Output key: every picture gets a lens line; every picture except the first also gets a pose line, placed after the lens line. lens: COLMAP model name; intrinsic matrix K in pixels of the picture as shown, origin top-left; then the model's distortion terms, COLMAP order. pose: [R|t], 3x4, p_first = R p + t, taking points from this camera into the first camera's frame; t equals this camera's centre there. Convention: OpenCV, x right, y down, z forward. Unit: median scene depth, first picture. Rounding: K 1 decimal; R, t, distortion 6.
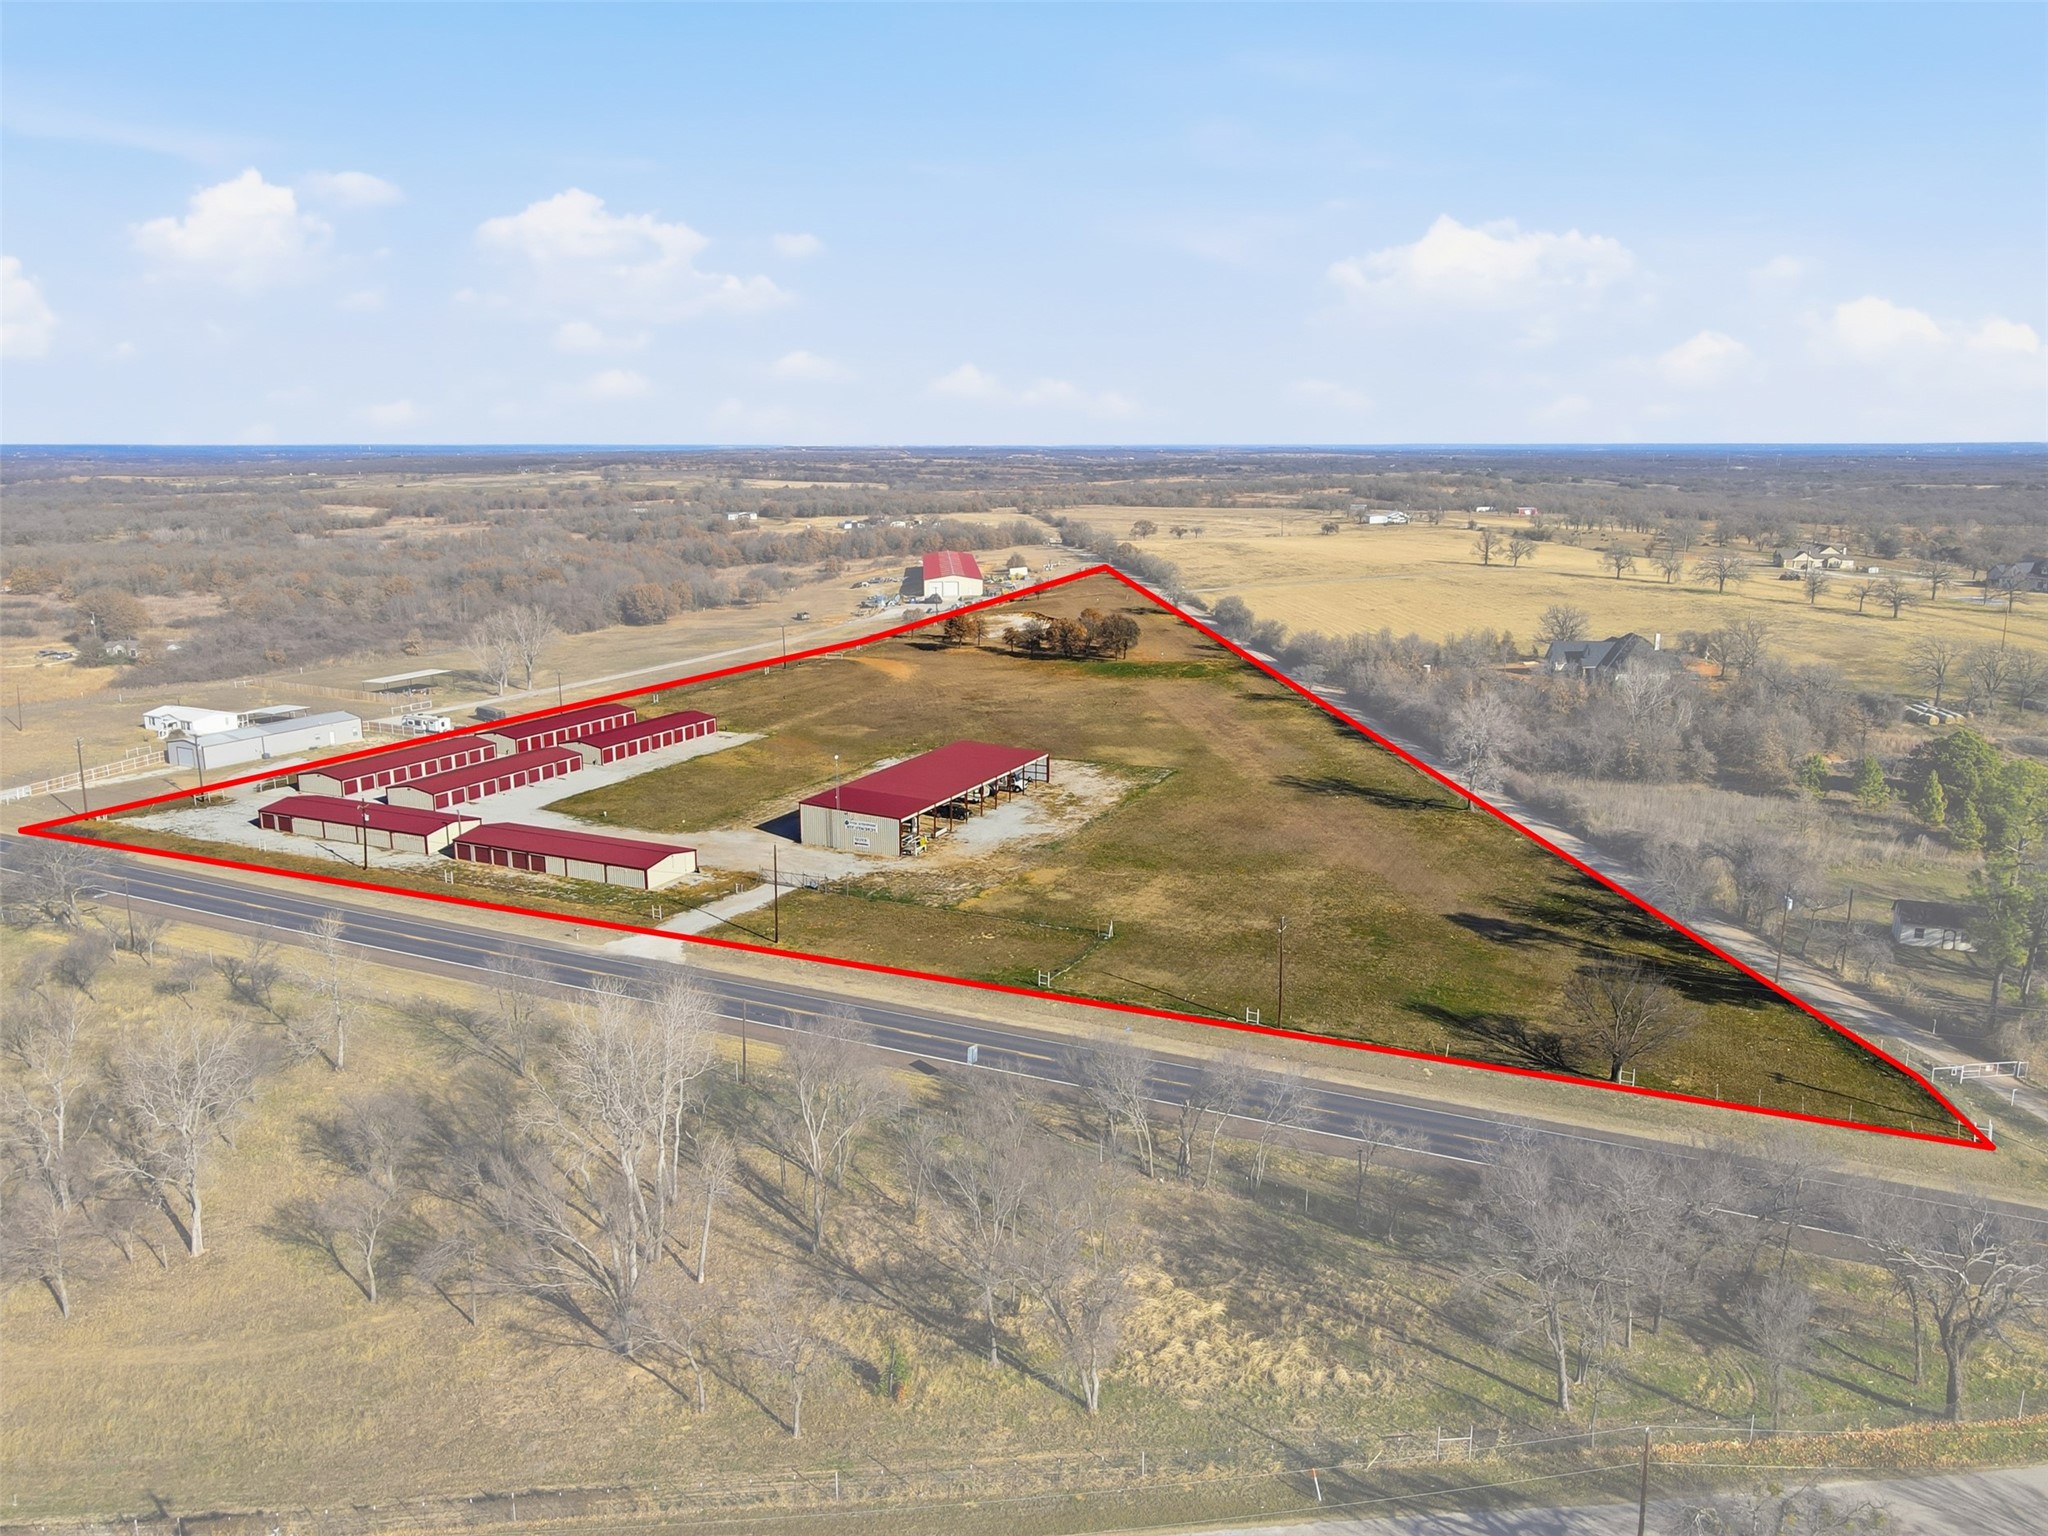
lens RADIAL K [[1509.9, 0, 1024.0], [0, 1509.9, 768.0], [0, 0, 1]] dist [-0.005547, 0.041860]
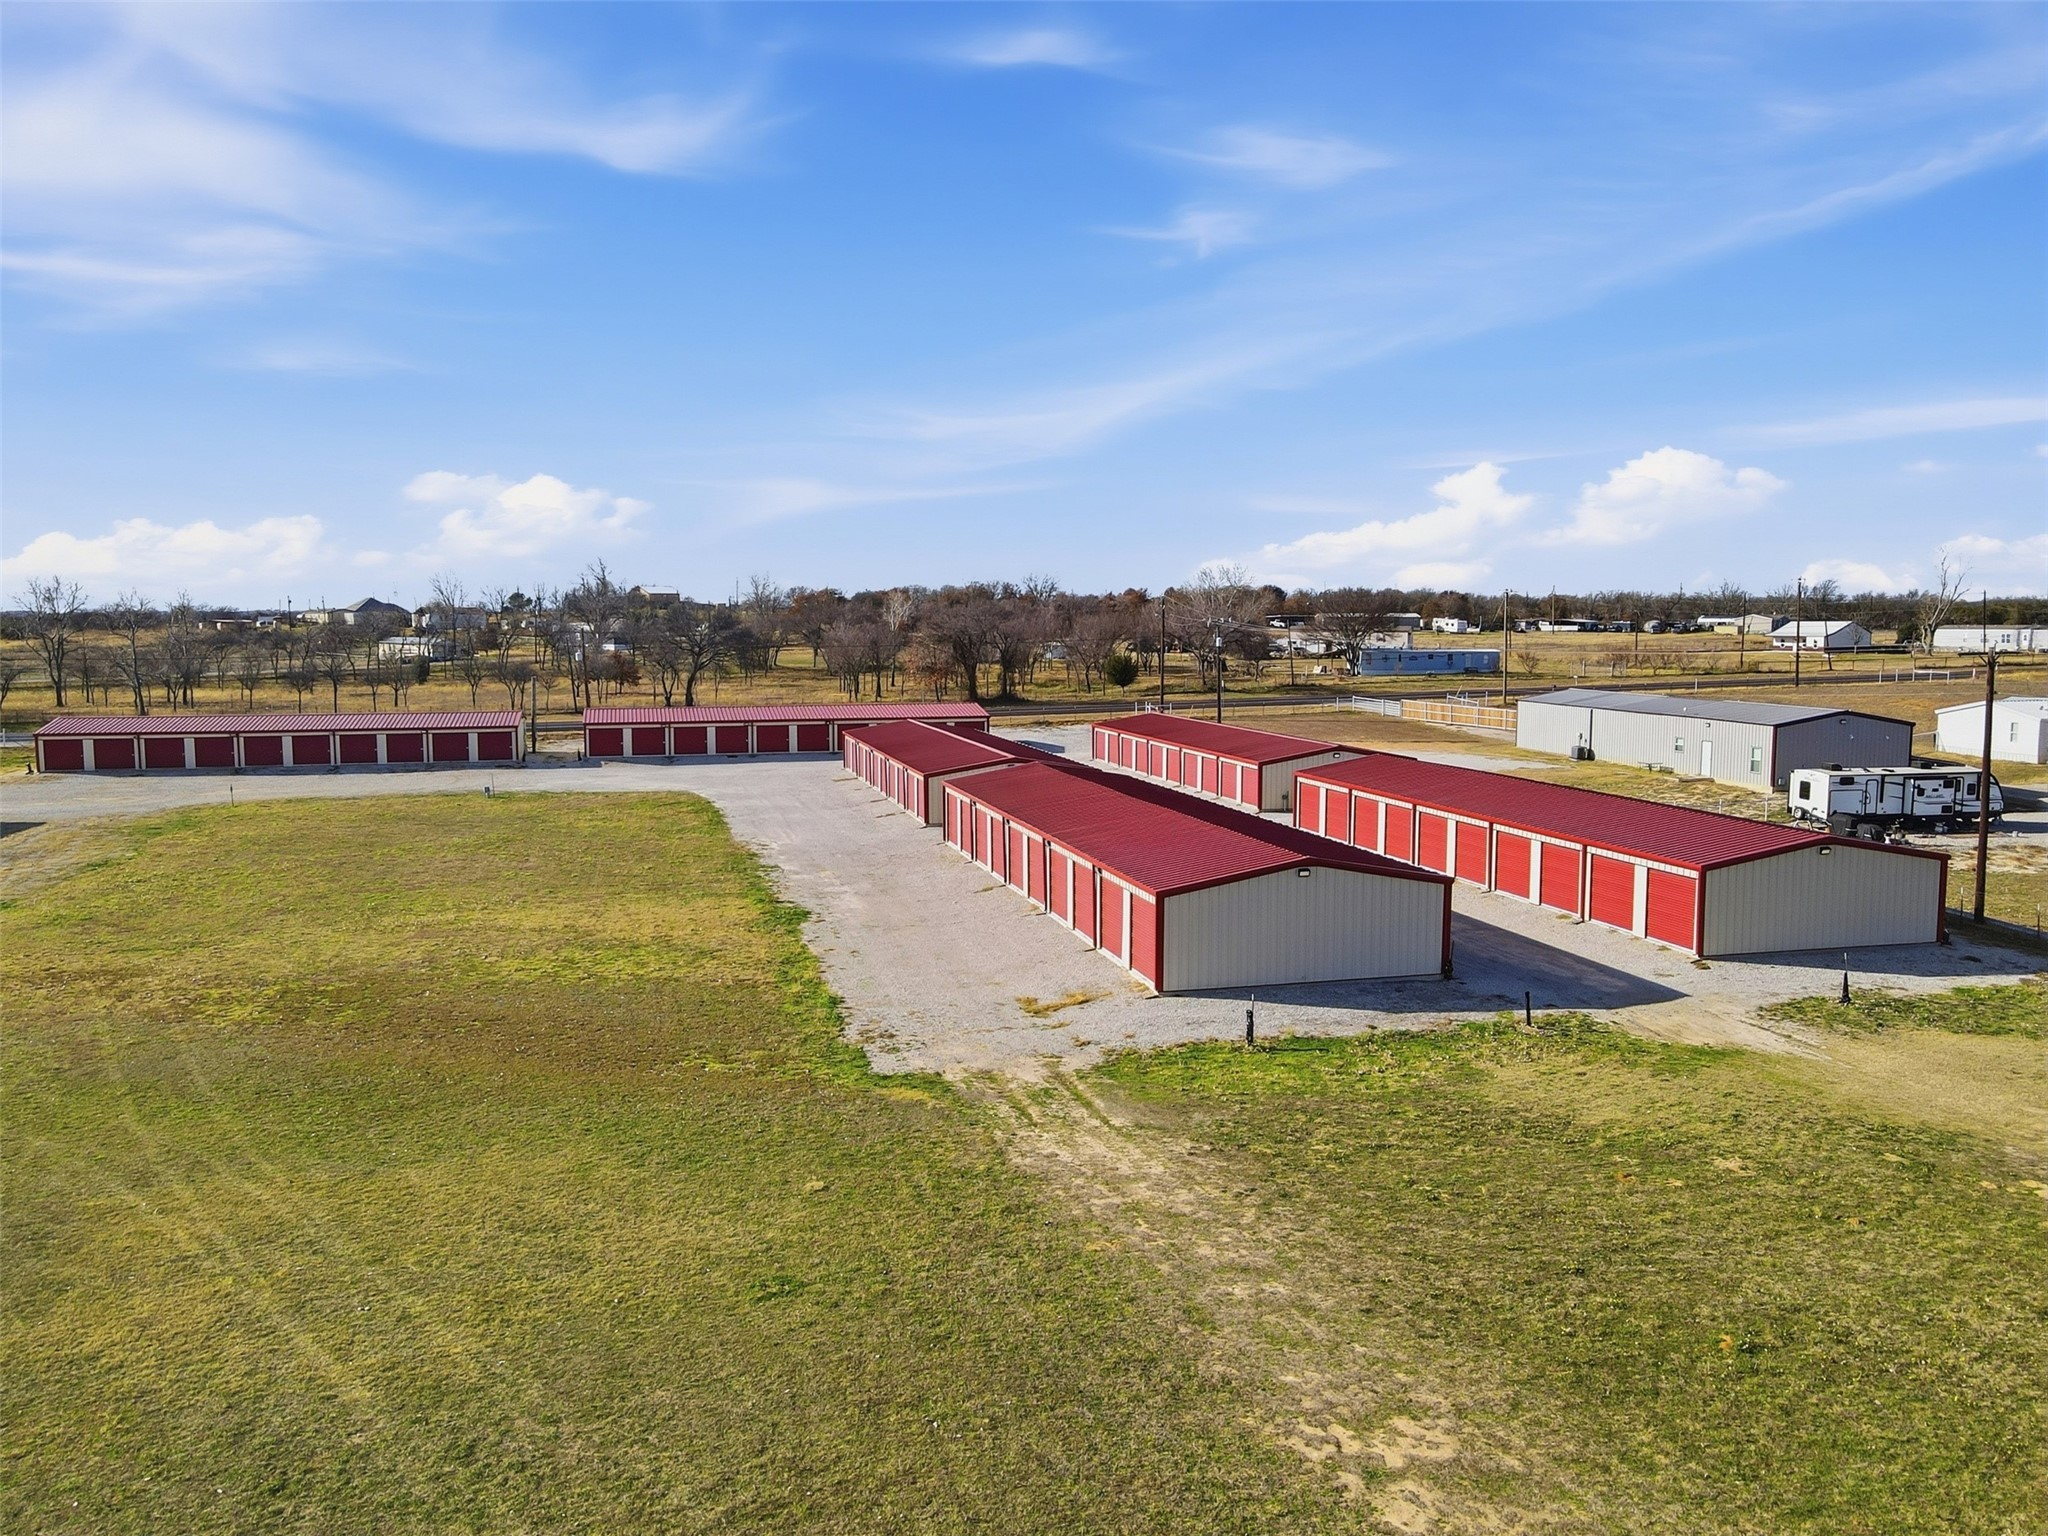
lens RADIAL K [[1509.9, 0, 1024.0], [0, 1509.9, 768.0], [0, 0, 1]] dist [-0.005547, 0.041860]
pose [[-0.763396, 0.065139, -0.642638, -0.136766], [-0.136439, 0.956193, 0.258999, -0.126091], [0.631357, 0.285399, -0.721066, 1.627419]]
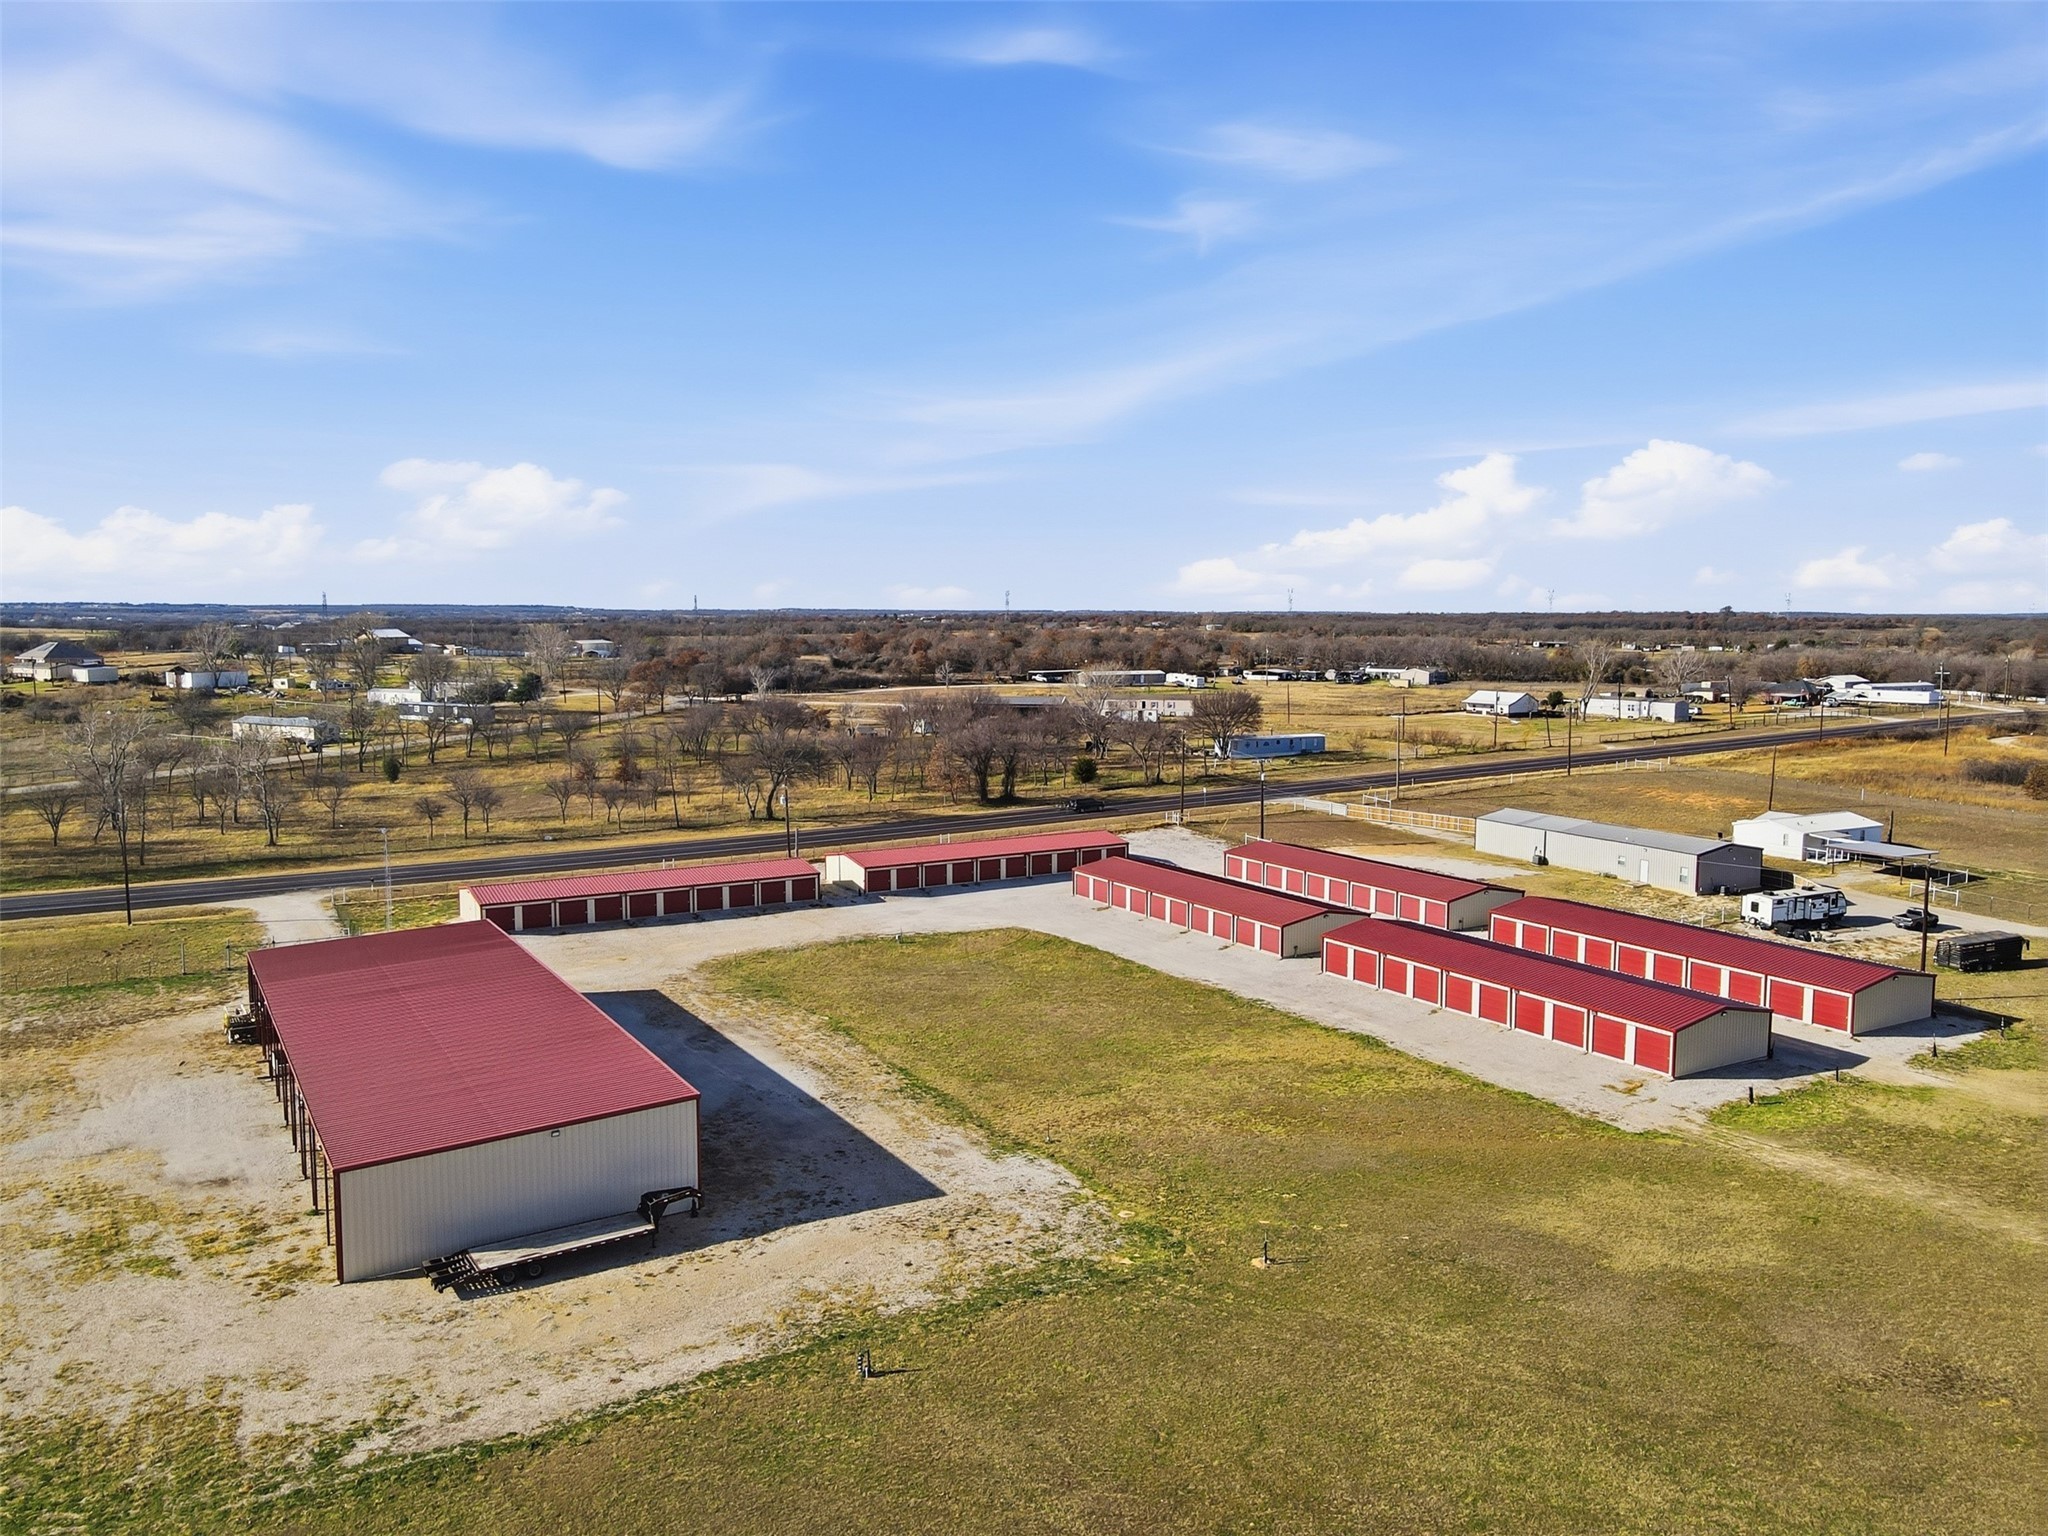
lens RADIAL K [[1509.9, 0, 1024.0], [0, 1509.9, 768.0], [0, 0, 1]] dist [-0.005547, 0.041860]
pose [[-0.553321, 0.086159, -0.828500, 0.205916], [-0.179030, 0.959090, 0.219305, -0.198902], [0.813502, 0.269672, -0.515259, 1.534667]]
